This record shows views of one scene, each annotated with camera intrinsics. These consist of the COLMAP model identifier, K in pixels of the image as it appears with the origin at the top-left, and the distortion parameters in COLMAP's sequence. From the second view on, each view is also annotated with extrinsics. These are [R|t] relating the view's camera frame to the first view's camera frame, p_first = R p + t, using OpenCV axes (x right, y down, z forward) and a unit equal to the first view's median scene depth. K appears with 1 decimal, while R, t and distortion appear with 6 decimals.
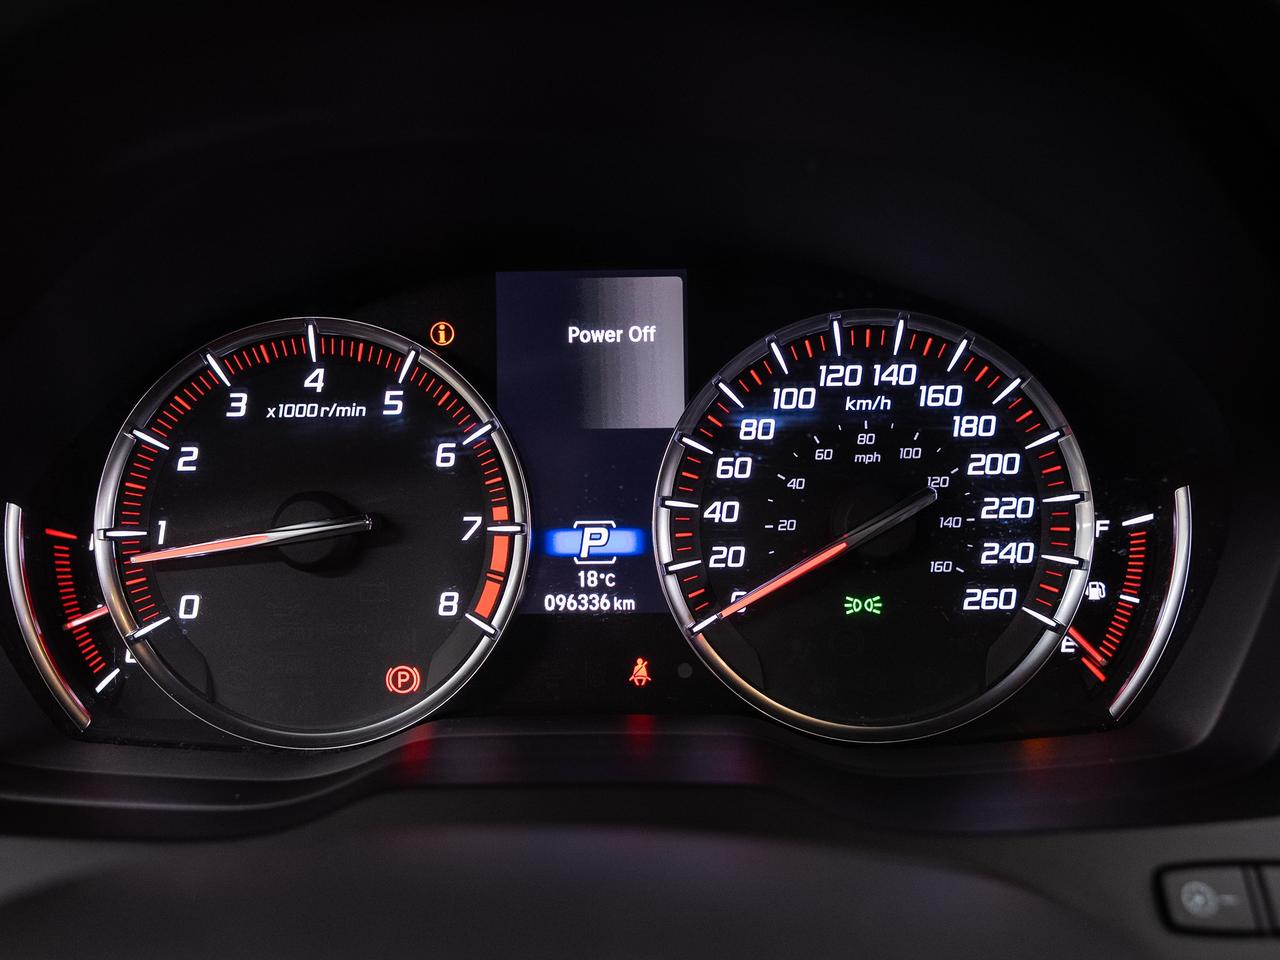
lens RADIAL K [[1120.6, 0, 640.2], [0, 1120.6, 480.1], [0, 0, 1]] dist [-0.009455, -0.002019]
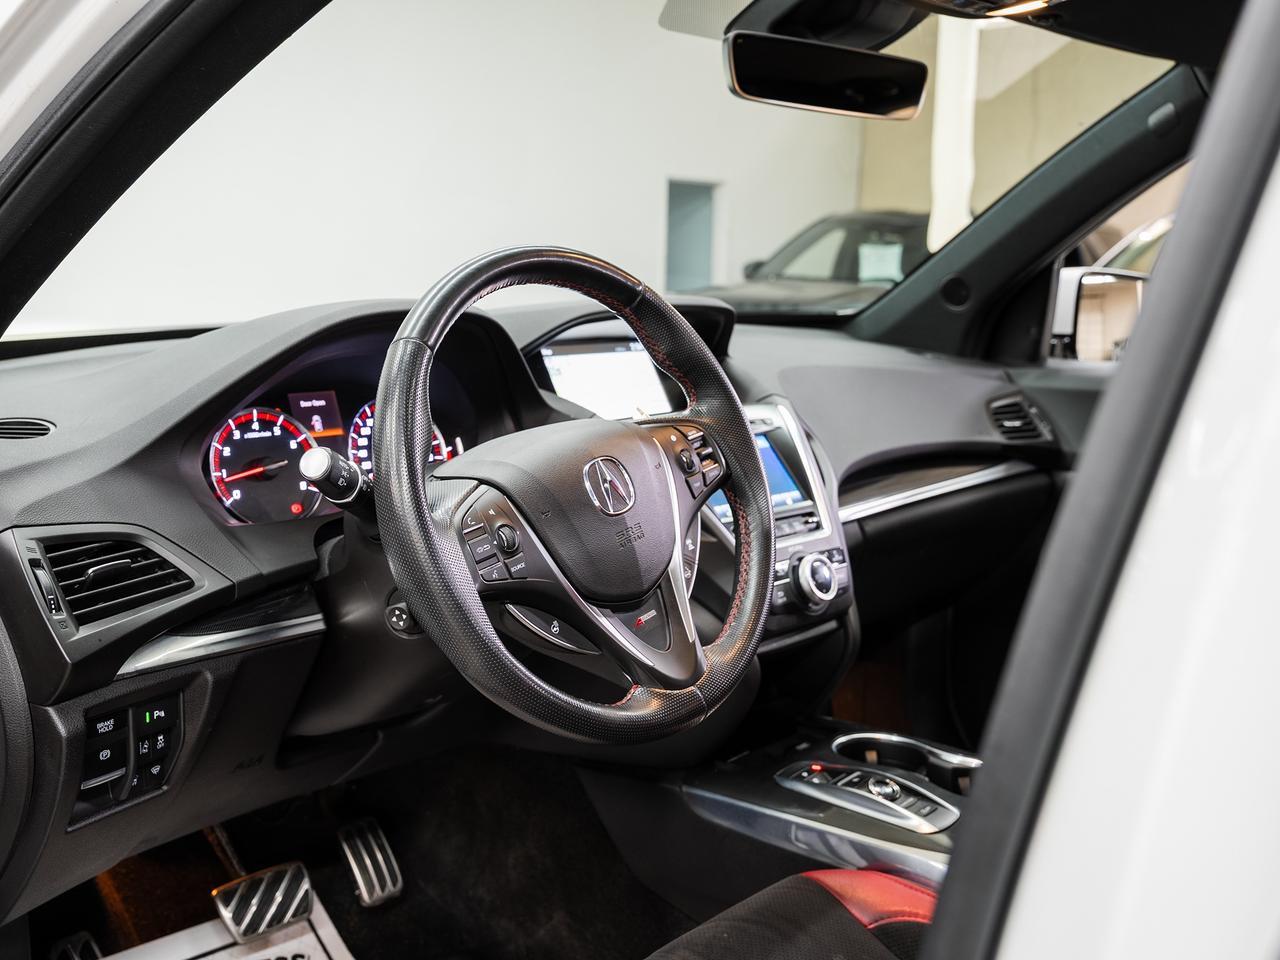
lens RADIAL K [[1188.1, 0, 640.8], [0, 1188.1, 480.0], [0, 0, 1]] dist [0.010545, 0.000000]
pose [[0.728176, -0.100137, 0.678036, -1.960487], [0.104509, 0.993924, 0.034552, 0.076149], [-0.677376, 0.045701, 0.734216, -2.551744]]
